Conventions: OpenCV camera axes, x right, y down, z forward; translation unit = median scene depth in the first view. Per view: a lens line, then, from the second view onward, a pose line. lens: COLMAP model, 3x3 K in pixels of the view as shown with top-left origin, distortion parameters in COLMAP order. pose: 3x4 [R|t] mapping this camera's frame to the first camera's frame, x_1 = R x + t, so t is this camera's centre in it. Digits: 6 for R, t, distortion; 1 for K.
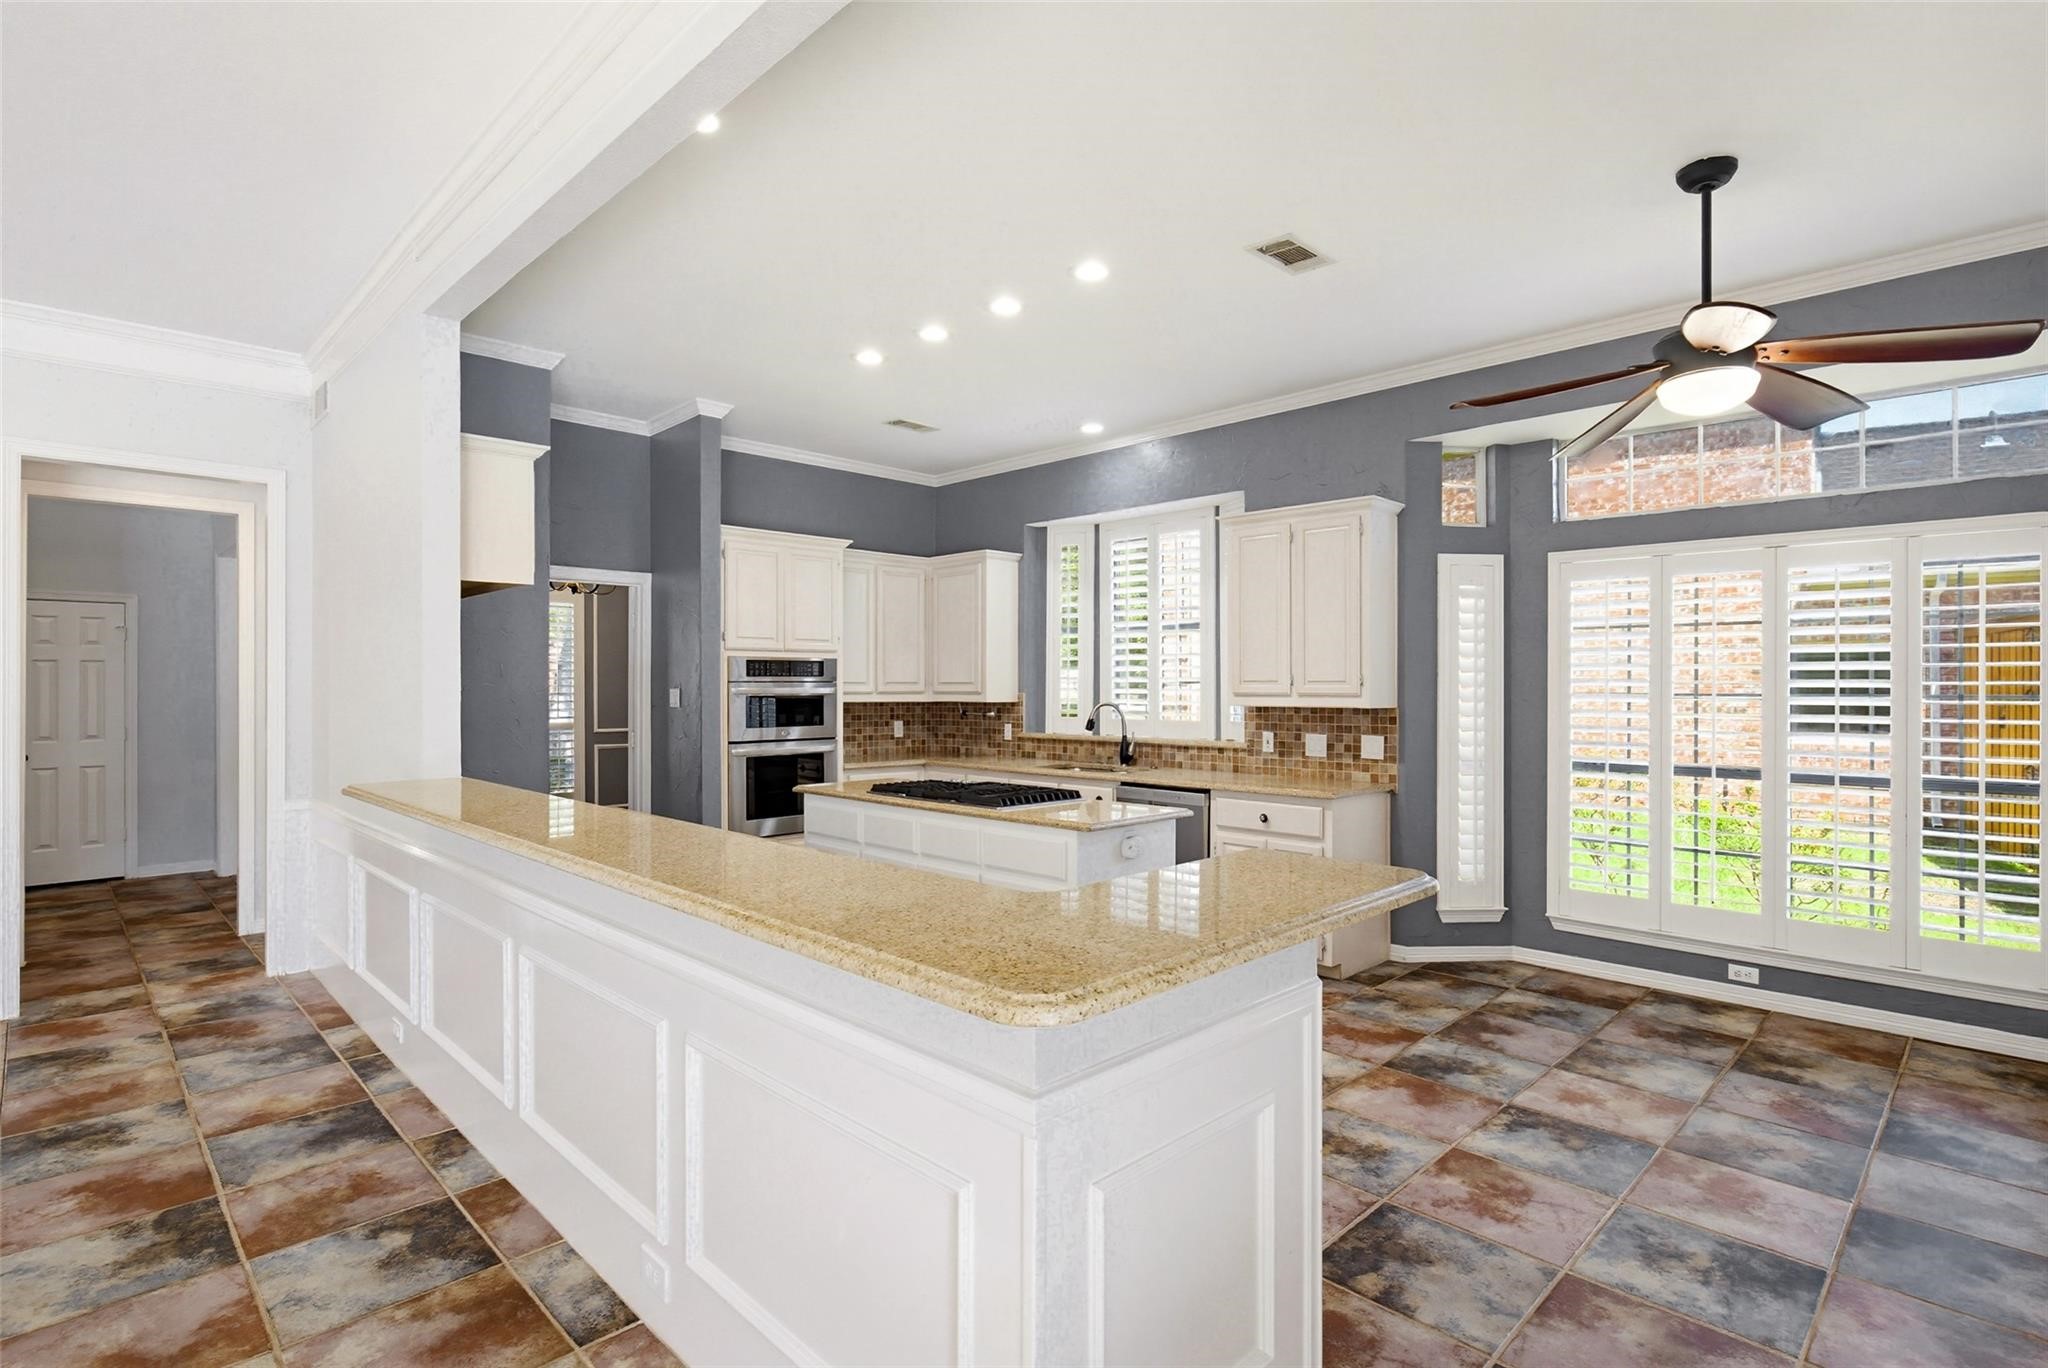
lens RADIAL K [[1004.0, 0, 1028.2], [0, 1004.0, 682.0], [0, 0, 1]] dist [-0.001551, 0.000985]
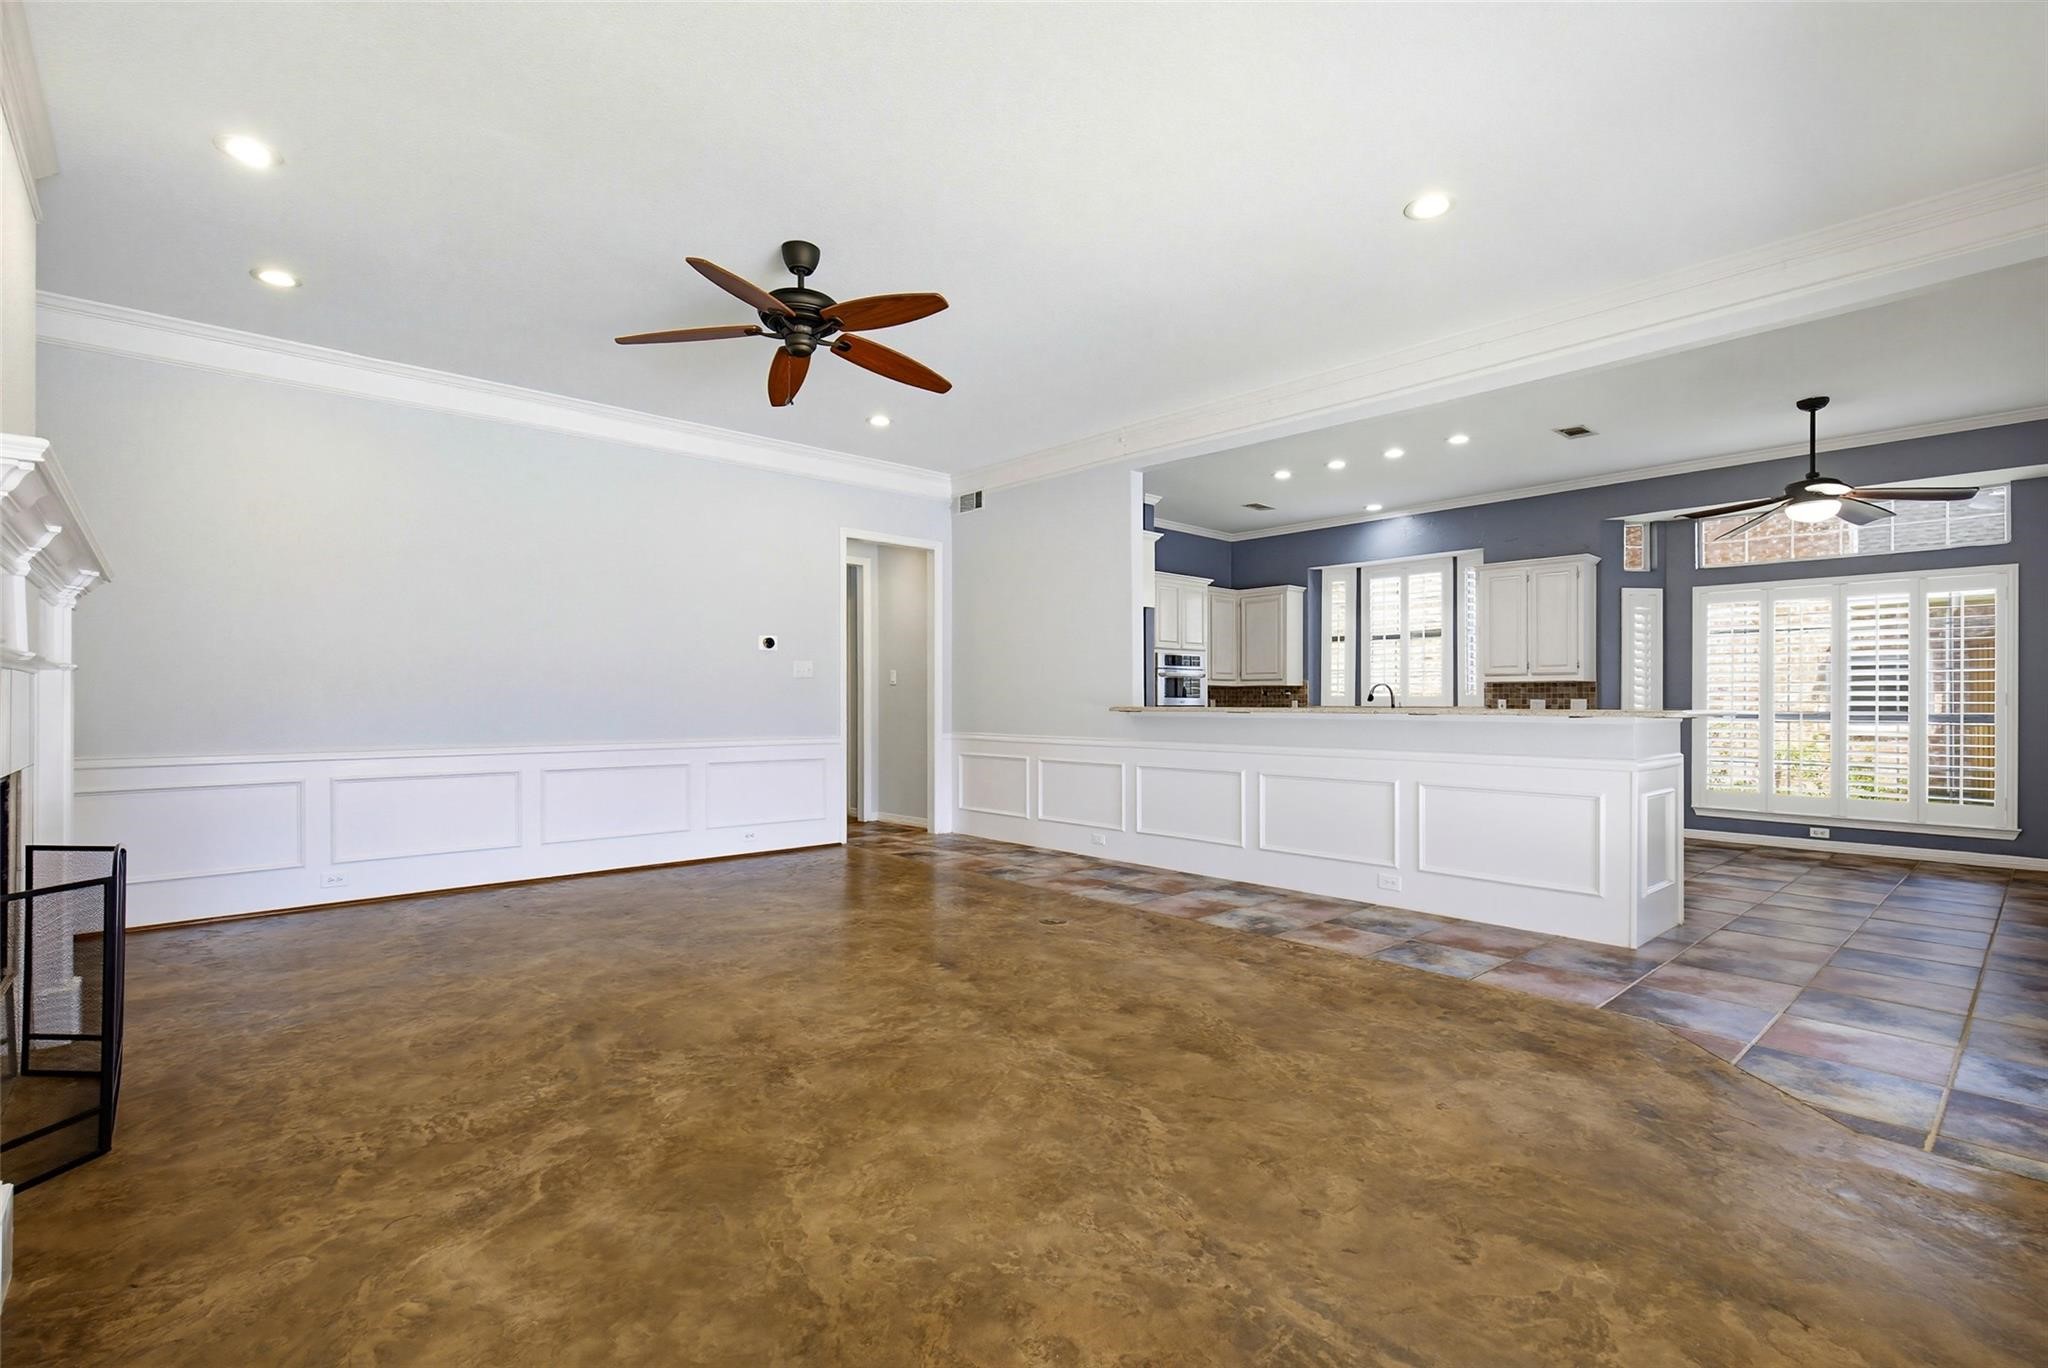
lens RADIAL K [[924.4, 0, 1032.1], [0, 924.4, 696.7], [0, 0, 1]] dist [0.005101, 0.000332]
pose [[0.998602, 0.003957, -0.052717, -0.433598], [-0.004228, 0.999978, -0.005042, 0.056566], [0.052696, 0.005258, 0.998597, -0.517899]]
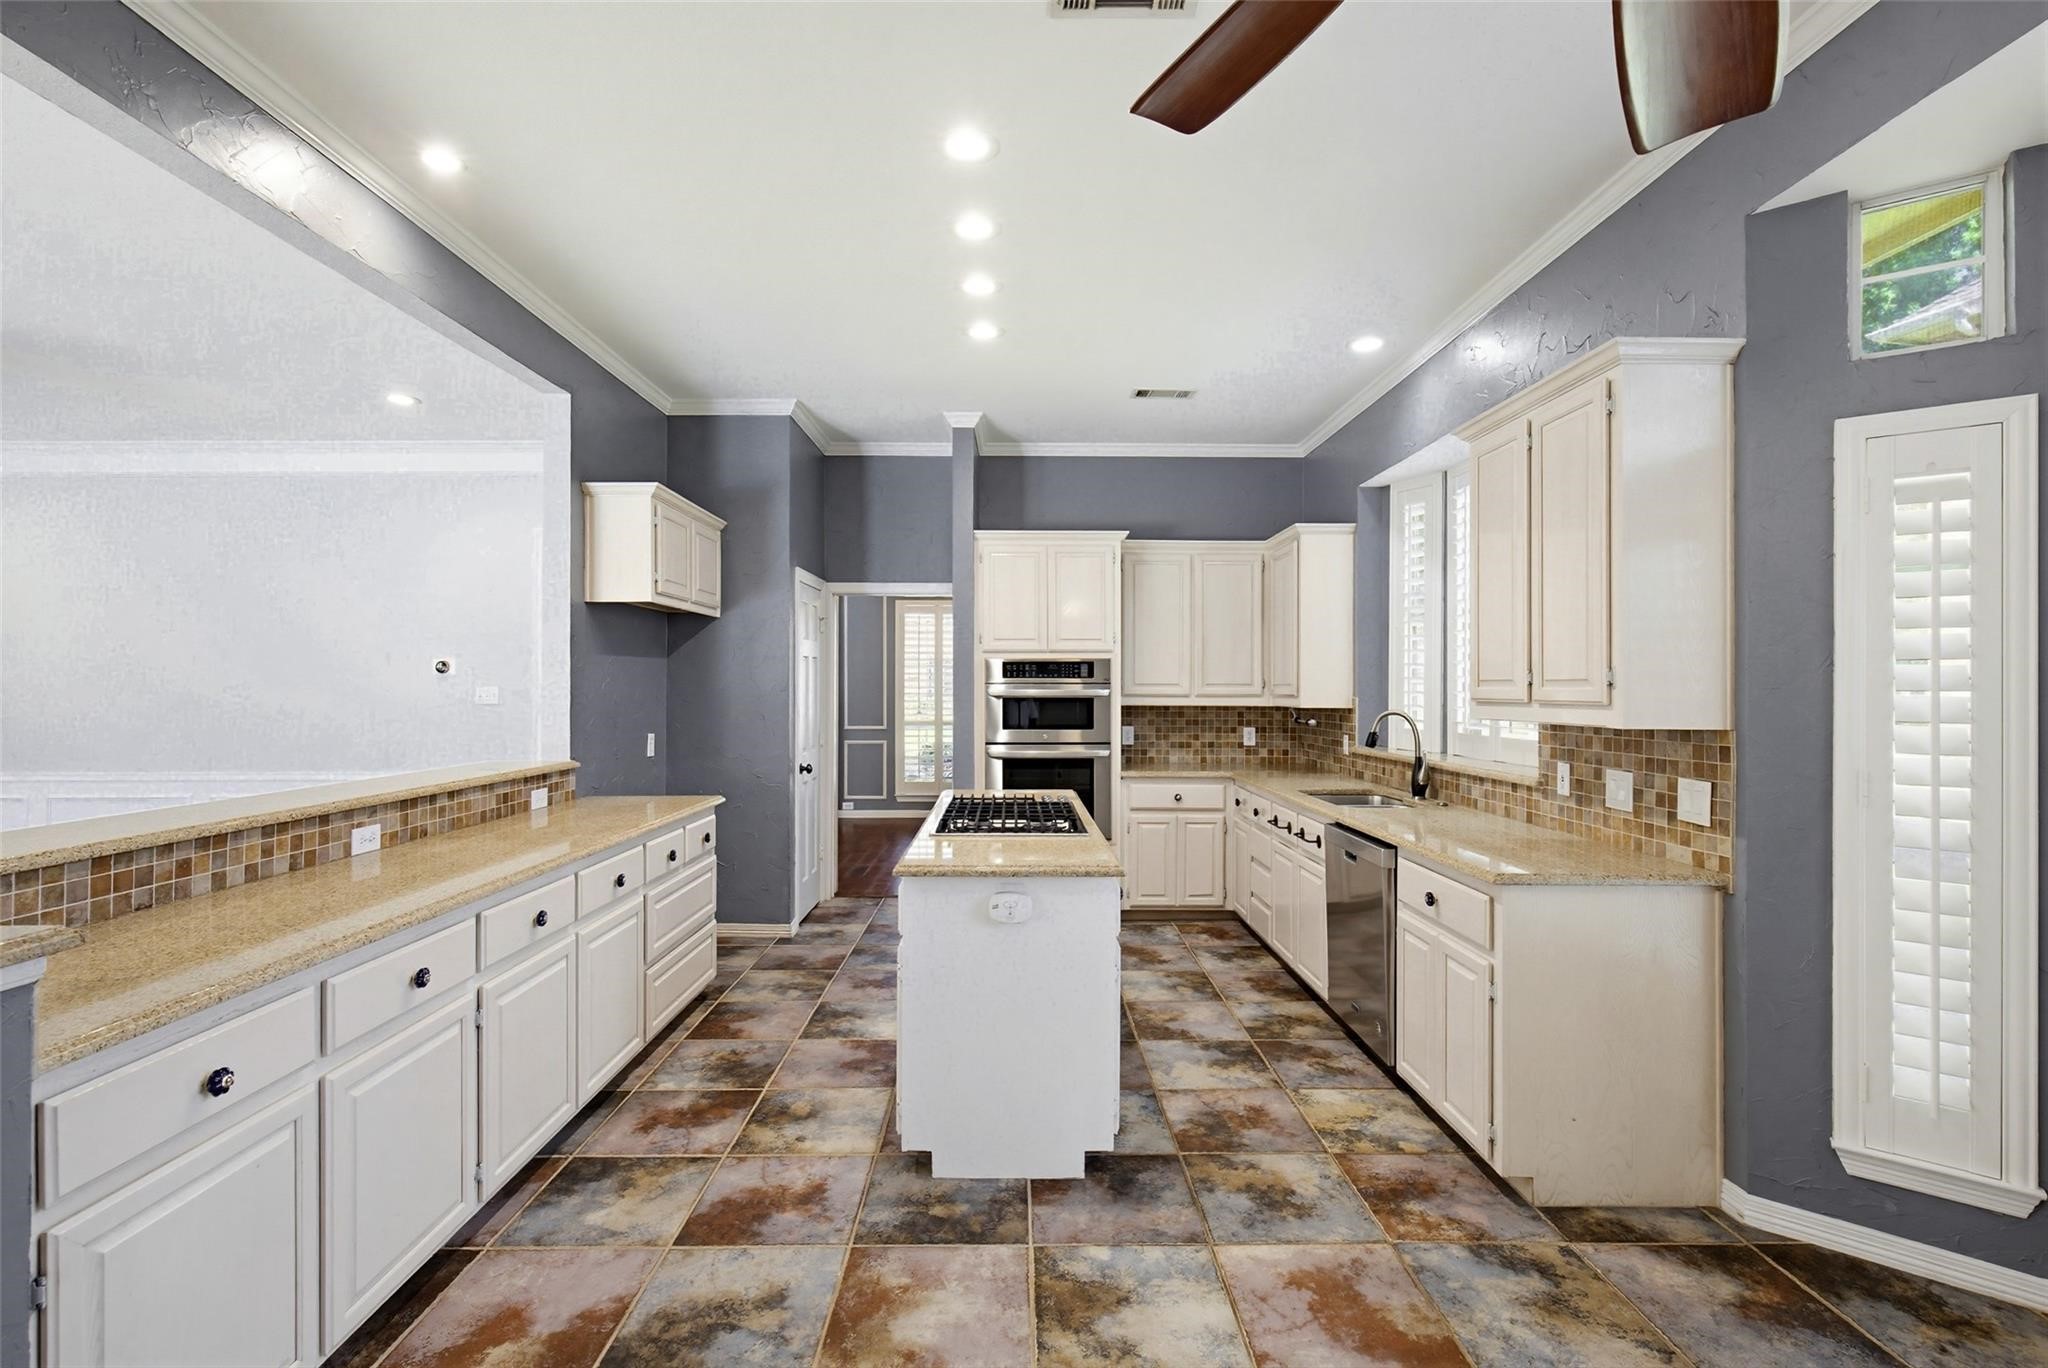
lens RADIAL K [[924.4, 0, 1016.8], [0, 924.4, 684.9], [0, 0, 1]] dist [0.005101, 0.000332]
pose [[0.719248, -0.000126, -0.694753, 0.393931], [-0.000790, 0.999999, -0.001000, 0.002544], [0.694753, 0.001268, 0.719247, 0.354968]]
